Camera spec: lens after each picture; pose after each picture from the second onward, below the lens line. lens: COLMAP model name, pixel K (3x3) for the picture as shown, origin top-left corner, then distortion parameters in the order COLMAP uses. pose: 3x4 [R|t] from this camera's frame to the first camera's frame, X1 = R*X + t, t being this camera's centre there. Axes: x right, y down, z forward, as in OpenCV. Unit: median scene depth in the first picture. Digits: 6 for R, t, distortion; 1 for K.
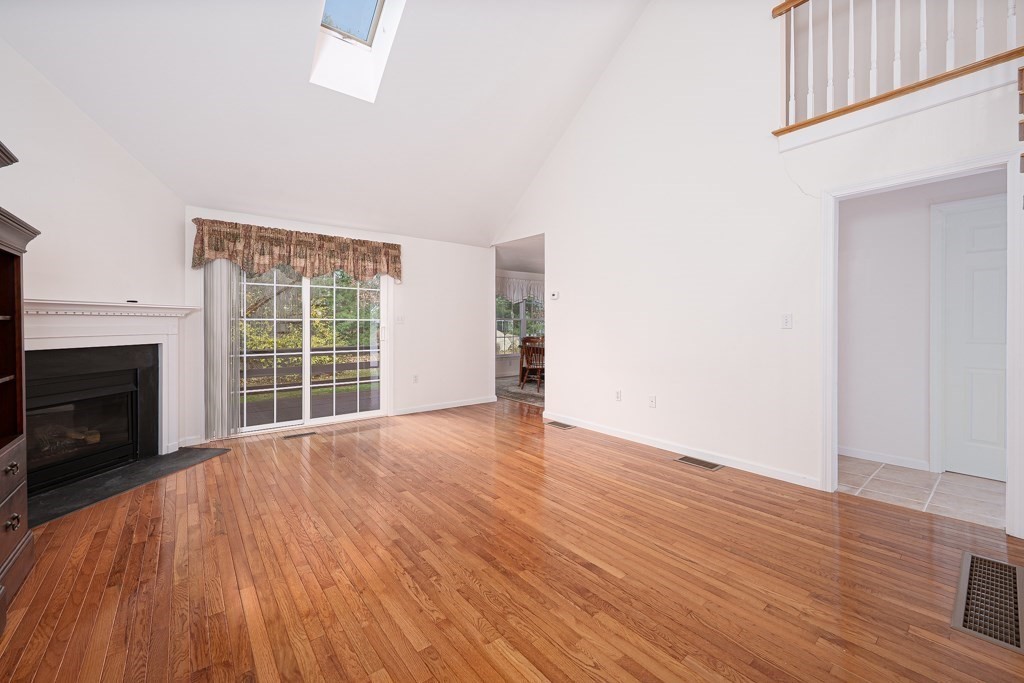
lens RADIAL K [[413.0, 0, 526.6], [0, 413.0, 324.0], [0, 0, 1]] dist [0.008659, 0.000109]
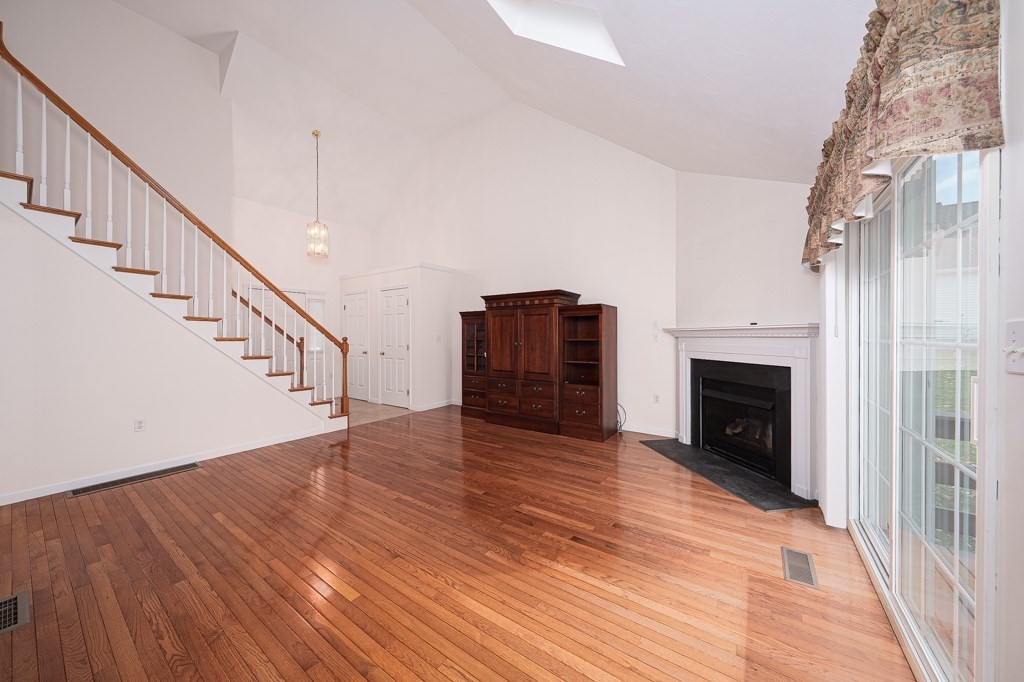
lens RADIAL K [[346.8, 0, 522.3], [0, 346.8, 338.0], [0, 0, 1]] dist [-0.001738, -0.000279]
pose [[-0.963343, 0.004141, -0.268239, -0.105966], [0.002344, 0.999973, 0.007018, -0.020768], [0.268261, 0.006132, -0.963327, 1.410091]]
